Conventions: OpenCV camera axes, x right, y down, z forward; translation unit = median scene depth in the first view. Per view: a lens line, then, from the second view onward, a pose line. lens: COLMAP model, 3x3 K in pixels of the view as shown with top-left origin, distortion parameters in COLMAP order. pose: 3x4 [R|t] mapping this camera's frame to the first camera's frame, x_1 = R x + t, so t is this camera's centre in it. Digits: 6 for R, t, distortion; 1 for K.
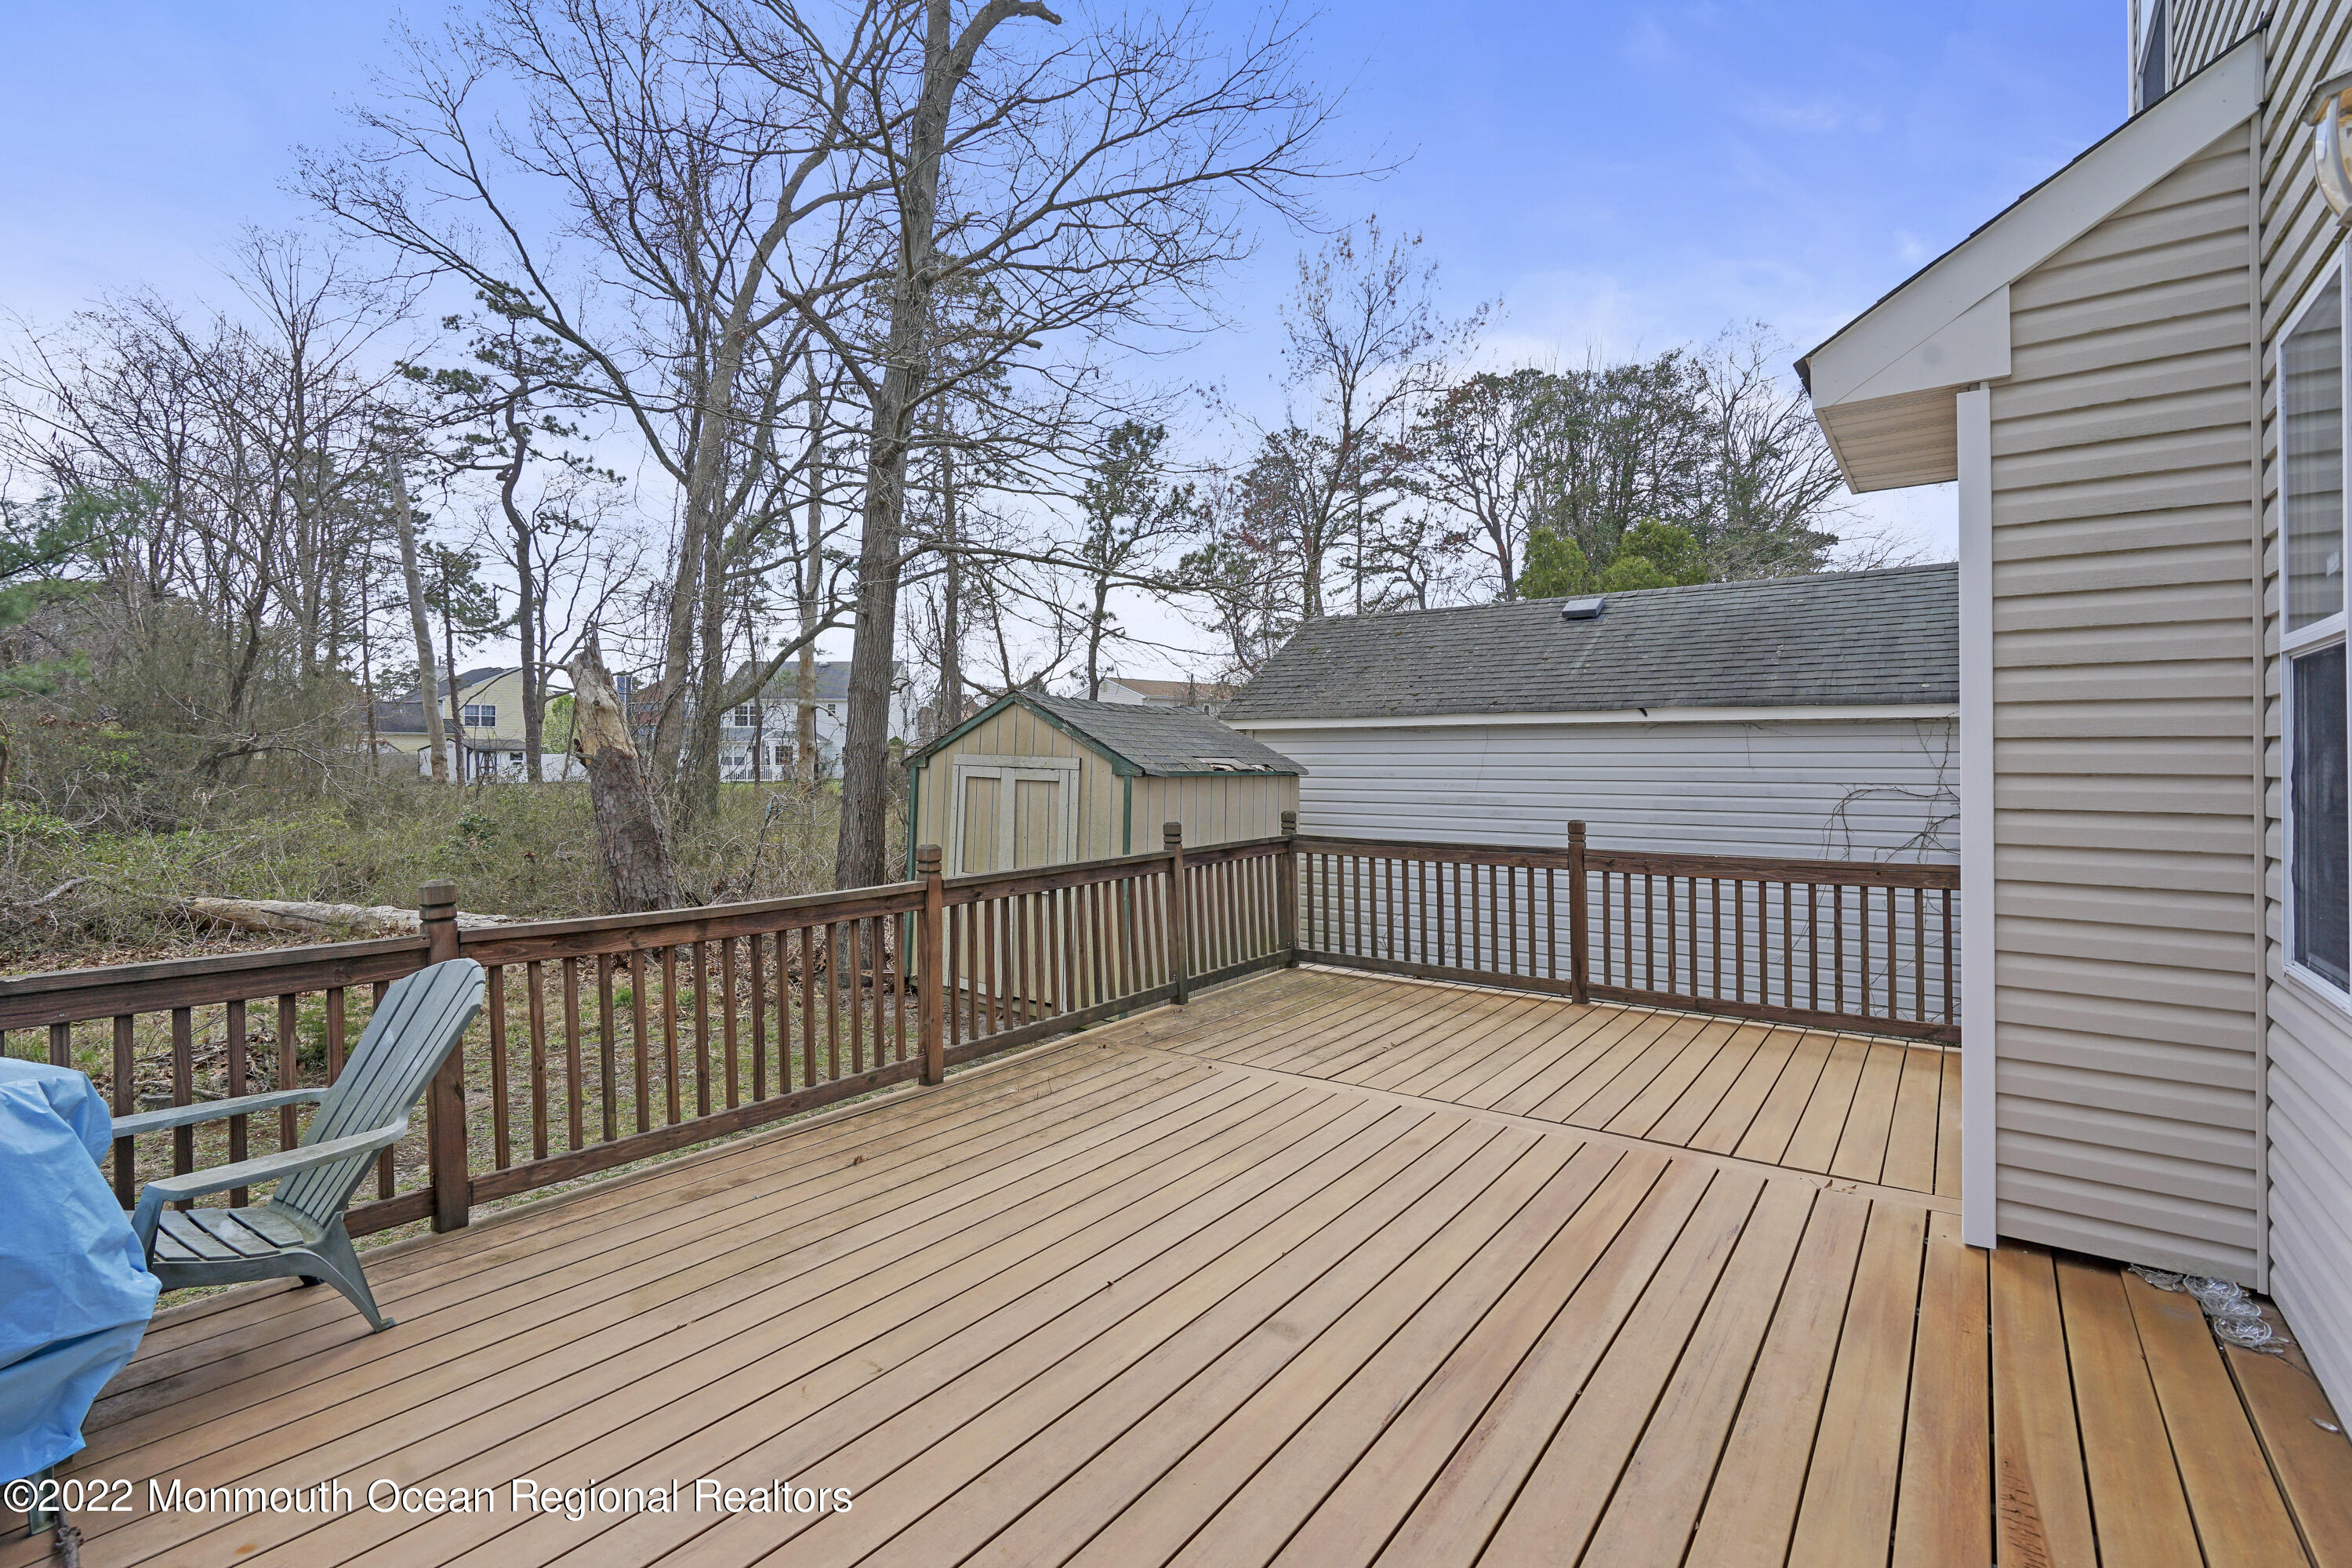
lens RADIAL K [[1076.7, 0, 1174.7], [0, 1076.7, 785.0], [0, 0, 1]] dist [-0.000568, 0.000742]
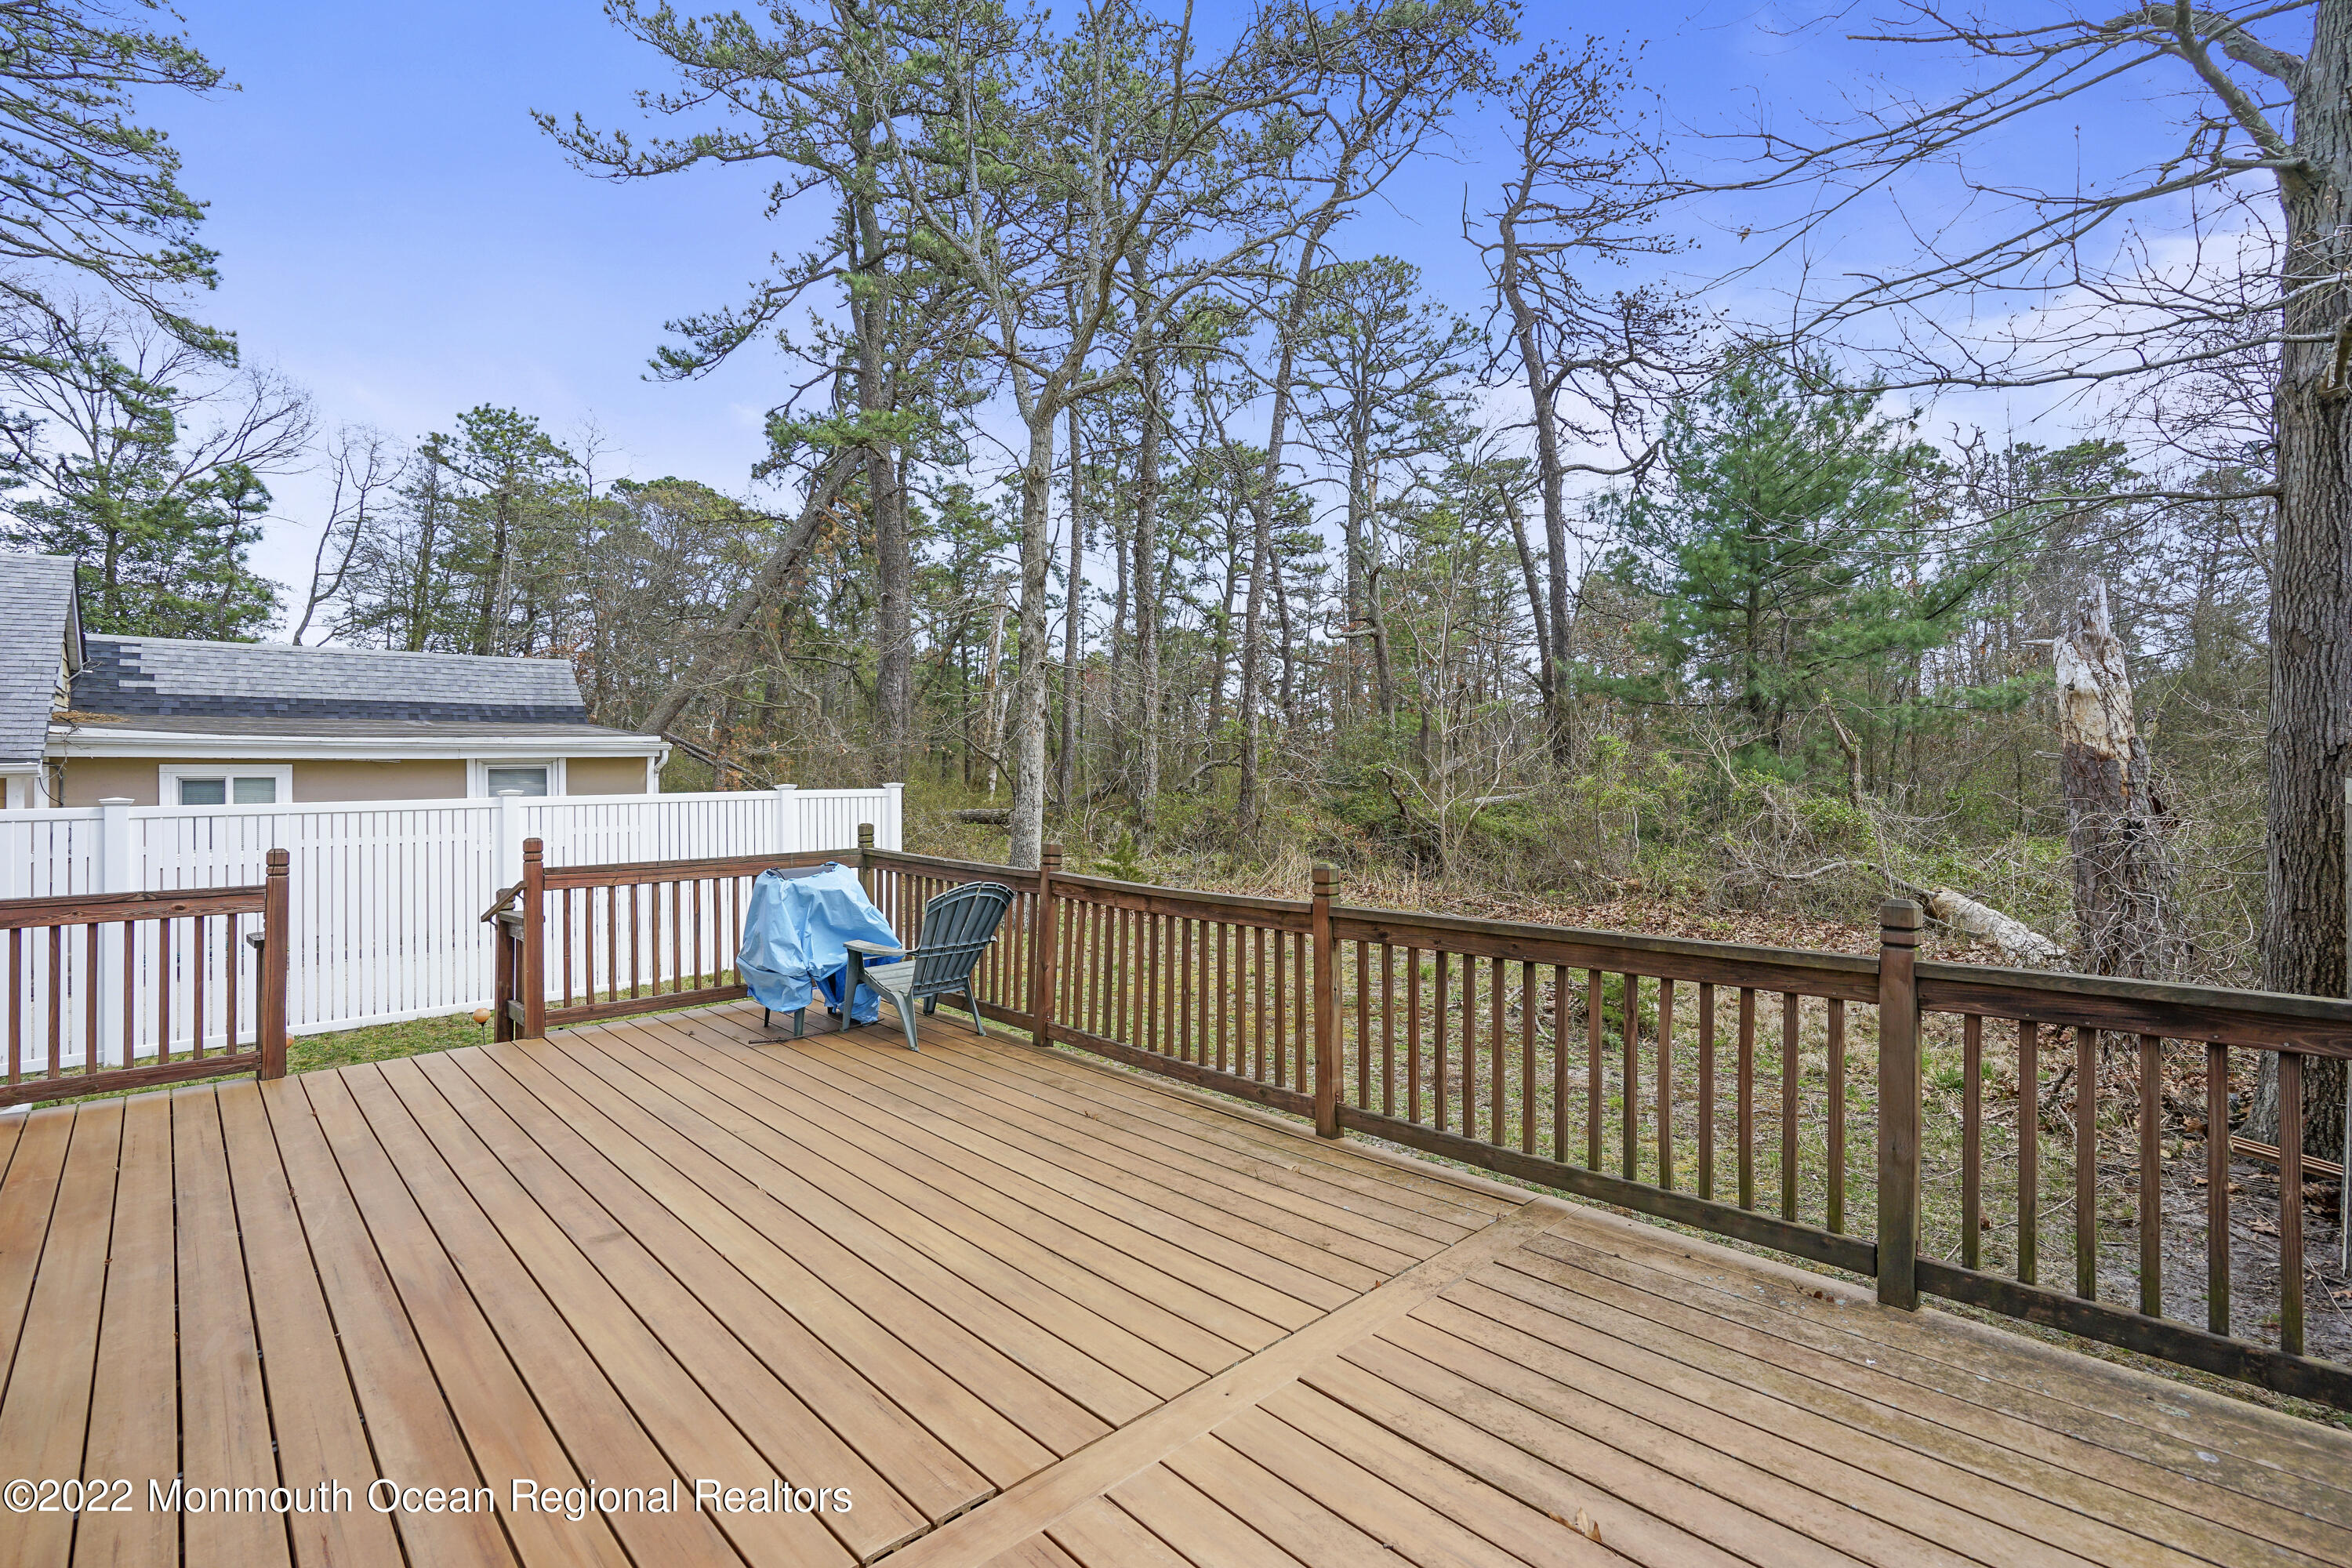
lens RADIAL K [[1076.7, 0, 1169.3], [0, 1076.7, 779.1], [0, 0, 1]] dist [-0.000568, 0.000742]
pose [[-0.184294, 0.008276, -0.982836, 0.747415], [-0.012142, 0.999869, 0.010697, -0.024959], [0.982796, 0.013905, -0.184169, 1.163665]]
